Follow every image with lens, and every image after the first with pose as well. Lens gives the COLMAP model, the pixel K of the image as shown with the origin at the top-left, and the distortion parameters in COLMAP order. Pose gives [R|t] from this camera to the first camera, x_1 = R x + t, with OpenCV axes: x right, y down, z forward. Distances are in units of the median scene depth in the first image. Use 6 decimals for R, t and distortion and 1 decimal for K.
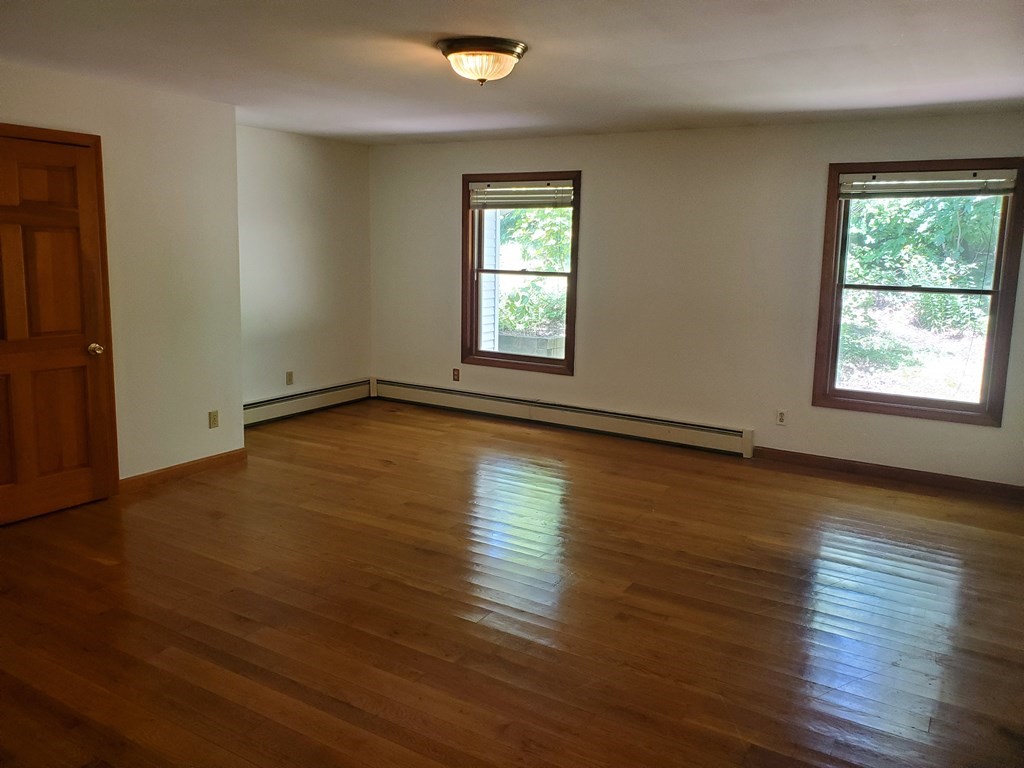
lens RADIAL K [[798.5, 0, 509.0], [0, 798.5, 365.1], [0, 0, 1]] dist [0.076416, -0.098394]
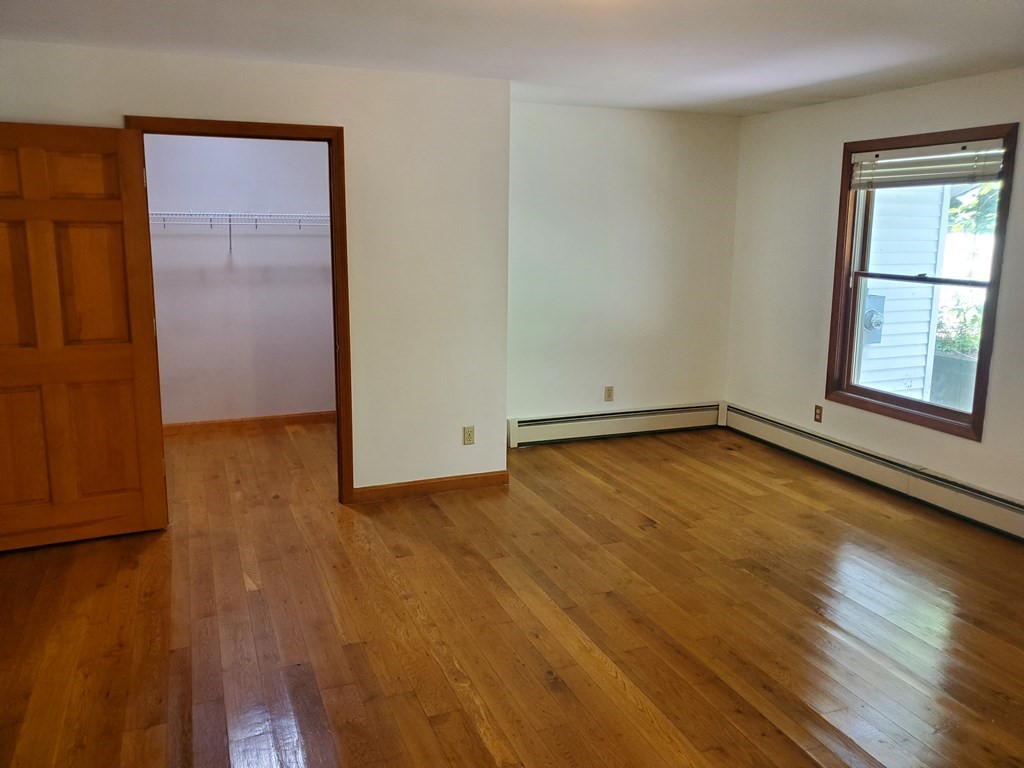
lens RADIAL K [[816.7, 0, 512.5], [0, 816.7, 346.3], [0, 0, 1]] dist [0.045335, -0.000383]
pose [[0.809558, 0.080113, -0.581548, 0.150300], [-0.088569, 0.995973, 0.013908, -0.037412], [0.580320, 0.040247, 0.813393, 0.223600]]
